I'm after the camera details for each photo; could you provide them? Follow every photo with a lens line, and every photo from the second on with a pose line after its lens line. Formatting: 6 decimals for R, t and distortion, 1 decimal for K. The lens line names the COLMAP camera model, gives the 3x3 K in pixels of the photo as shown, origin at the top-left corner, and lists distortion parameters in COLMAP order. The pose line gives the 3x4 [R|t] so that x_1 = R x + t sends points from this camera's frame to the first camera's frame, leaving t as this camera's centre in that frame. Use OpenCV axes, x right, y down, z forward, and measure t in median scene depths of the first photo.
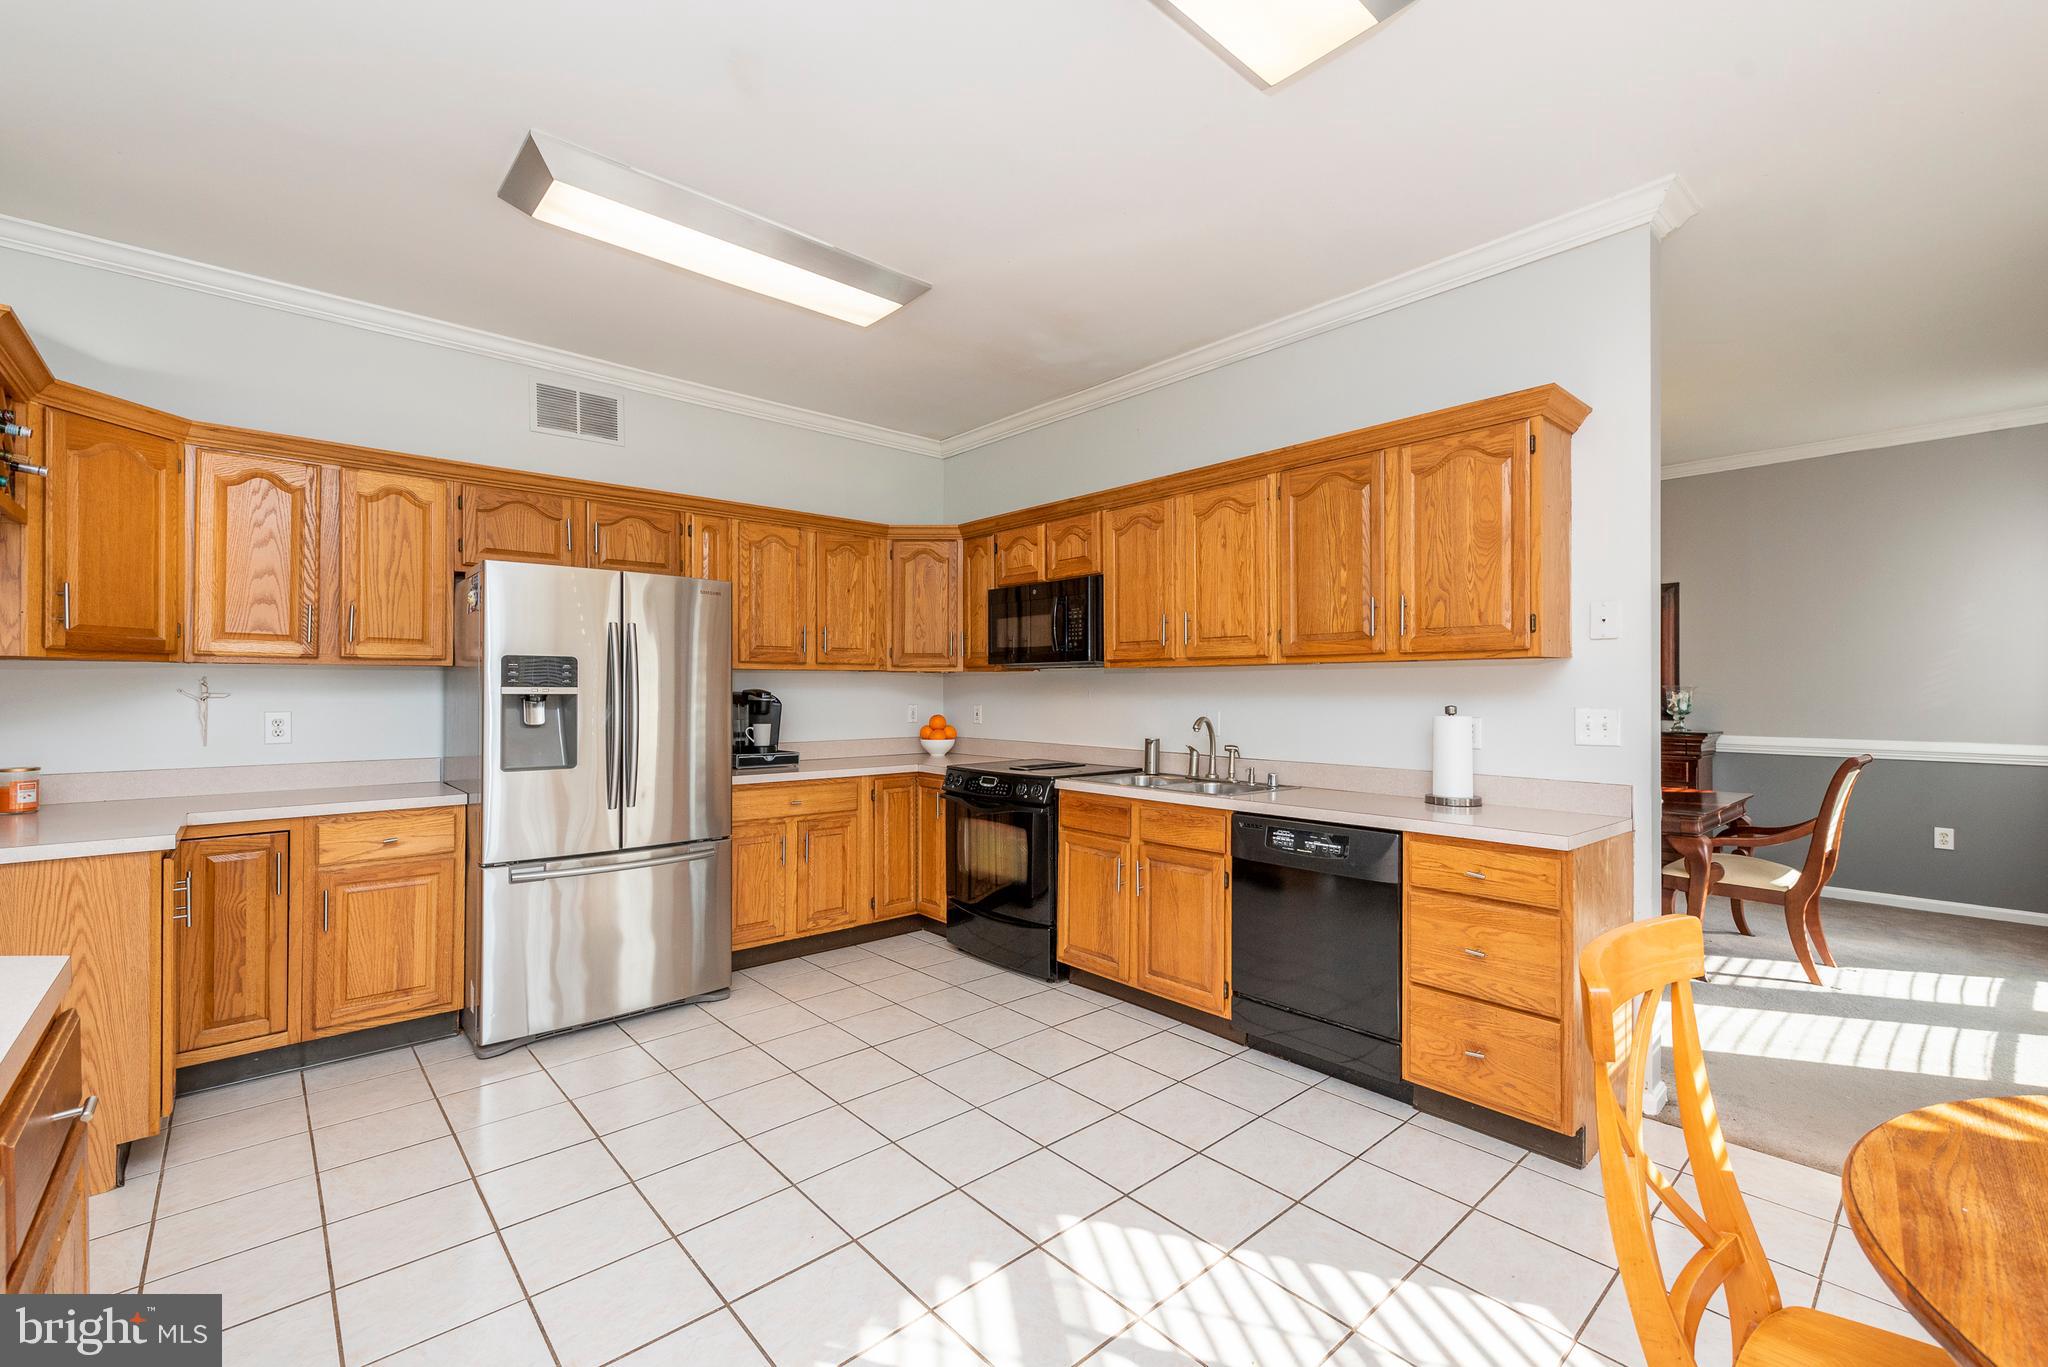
lens RADIAL K [[858.2, 0, 1034.8], [0, 858.2, 688.6], [0, 0, 1]] dist [0.013497, -0.003506]
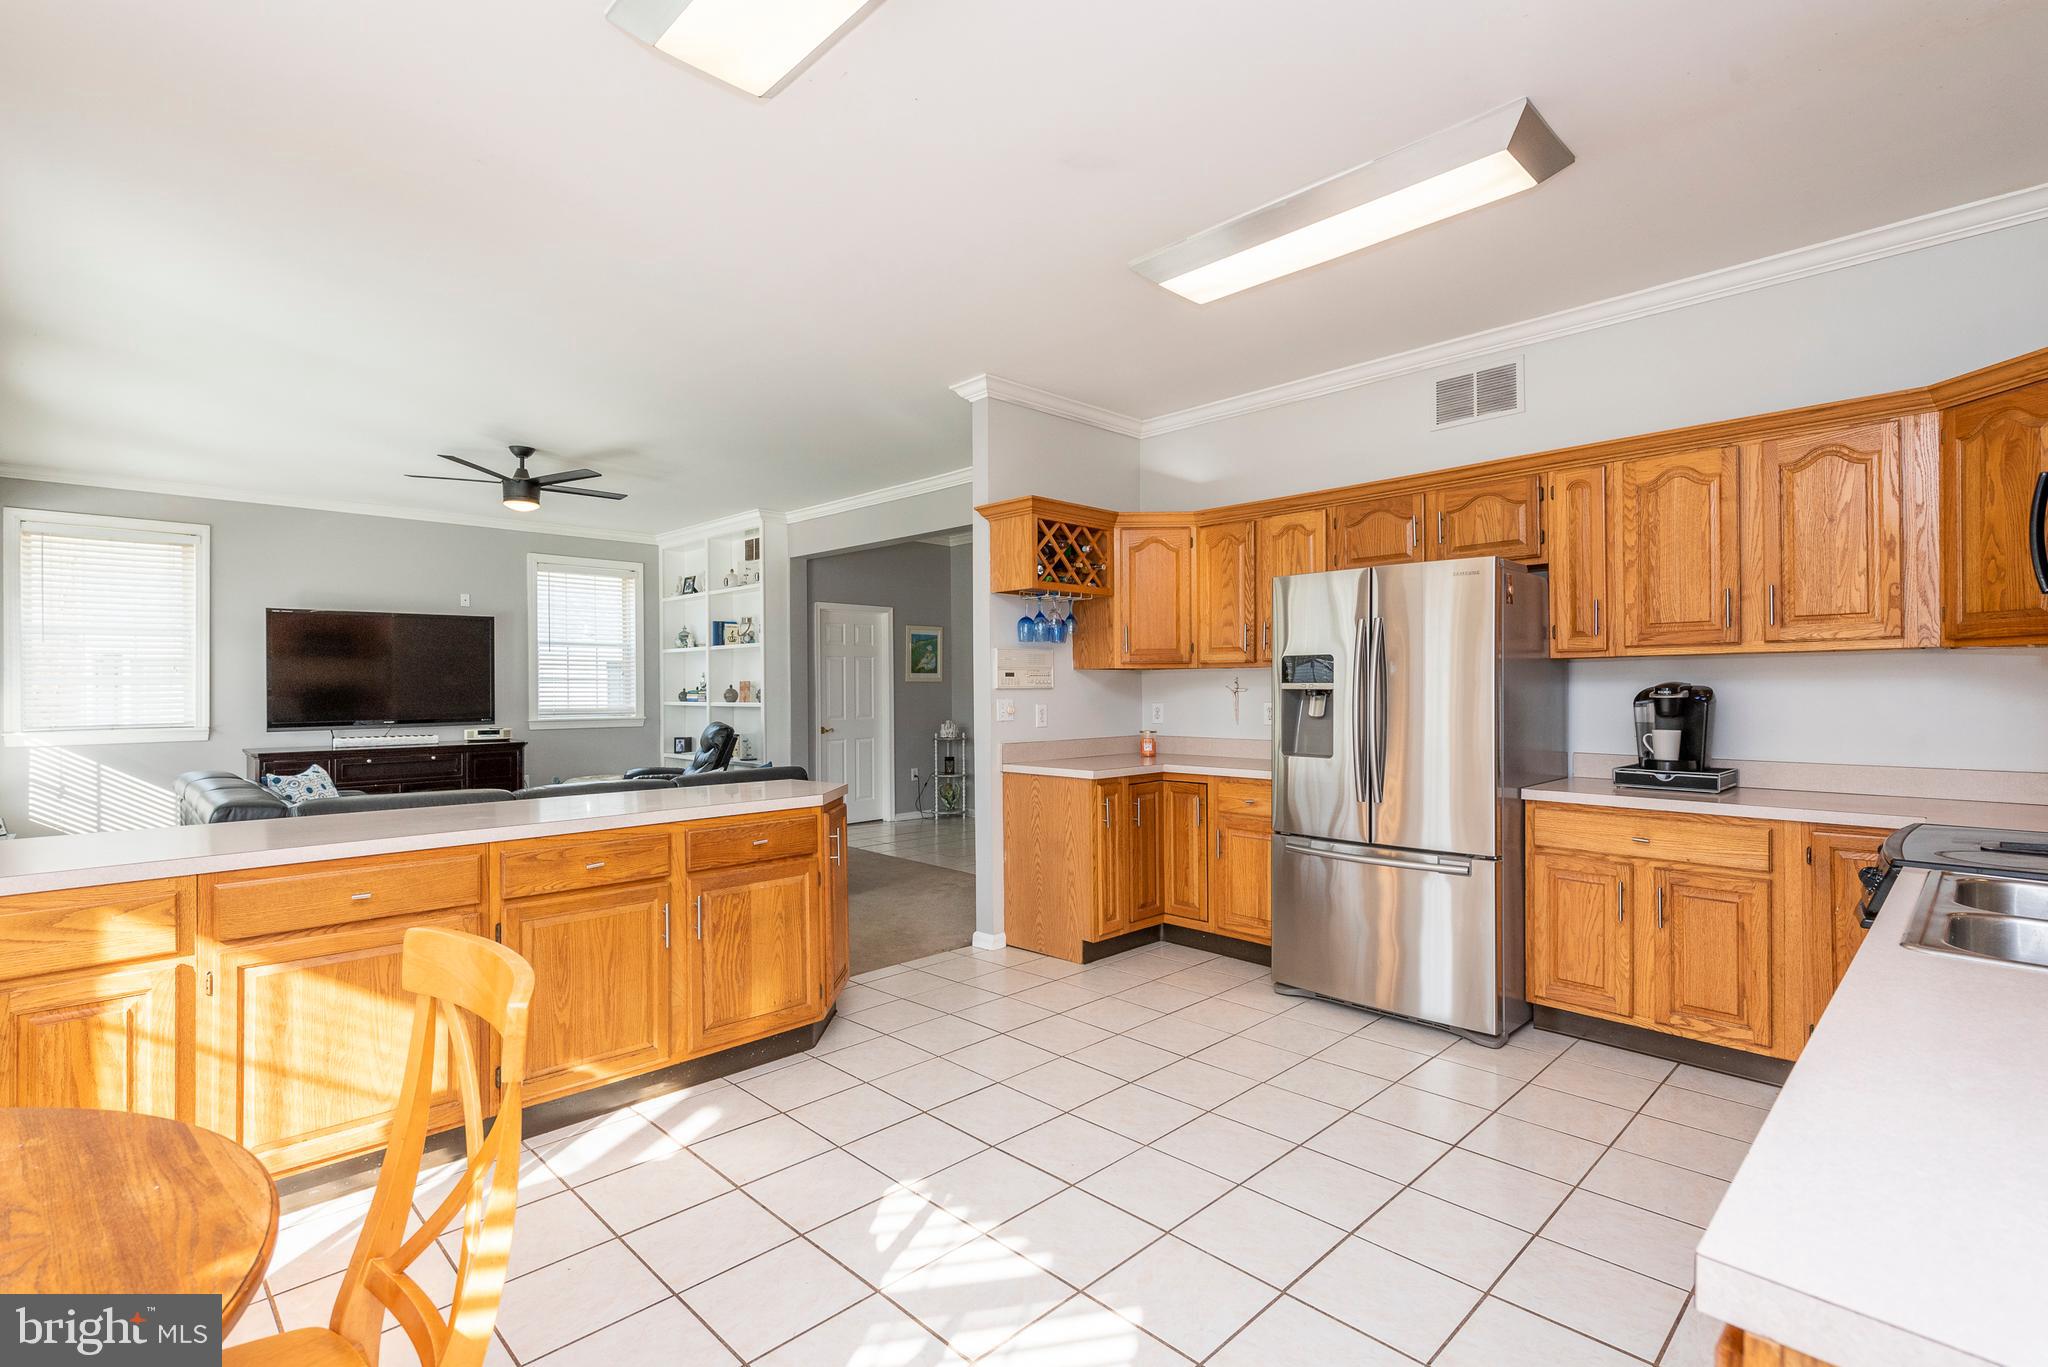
lens RADIAL K [[951.9, 0, 1018.2], [0, 951.9, 685.1], [0, 0, 1]] dist [0.015356, -0.007484]
pose [[0.032897, -0.003319, -0.999453, 0.611693], [0.007667, 0.999966, -0.003068, 0.001982], [0.999429, -0.007562, 0.032921, 0.541912]]
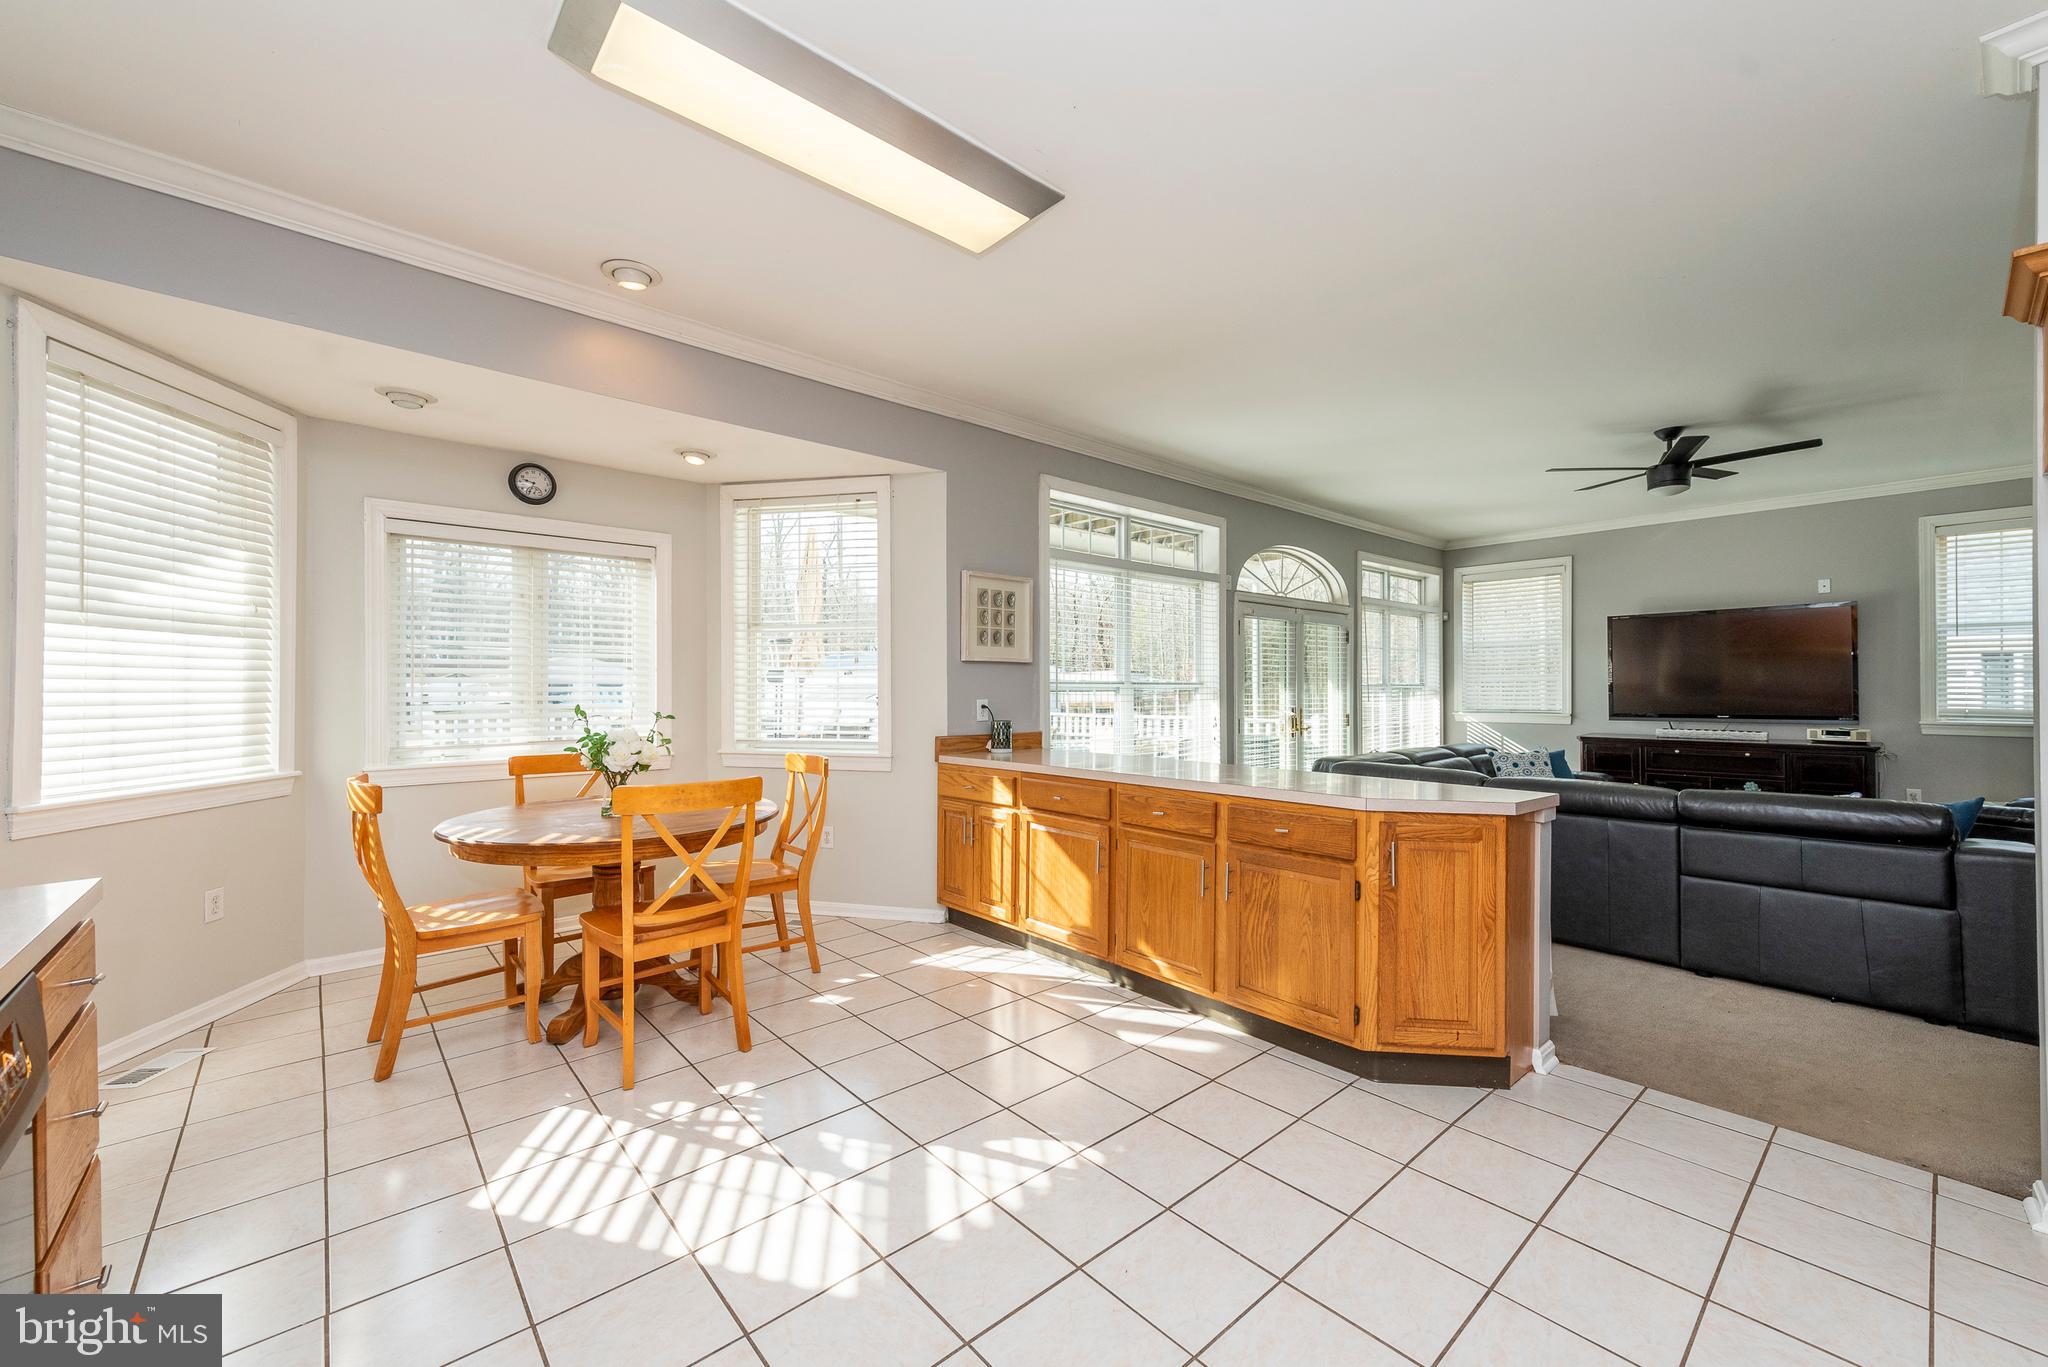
lens RADIAL K [[793.8, 0, 1022.5], [0, 793.8, 687.6], [0, 0, 1]] dist [0.010832, -0.002731]
pose [[-0.999818, -0.001631, 0.018995, -0.095952], [-0.001698, 0.999992, -0.003488, 0.011445], [-0.018989, -0.003520, -0.999813, 1.129269]]
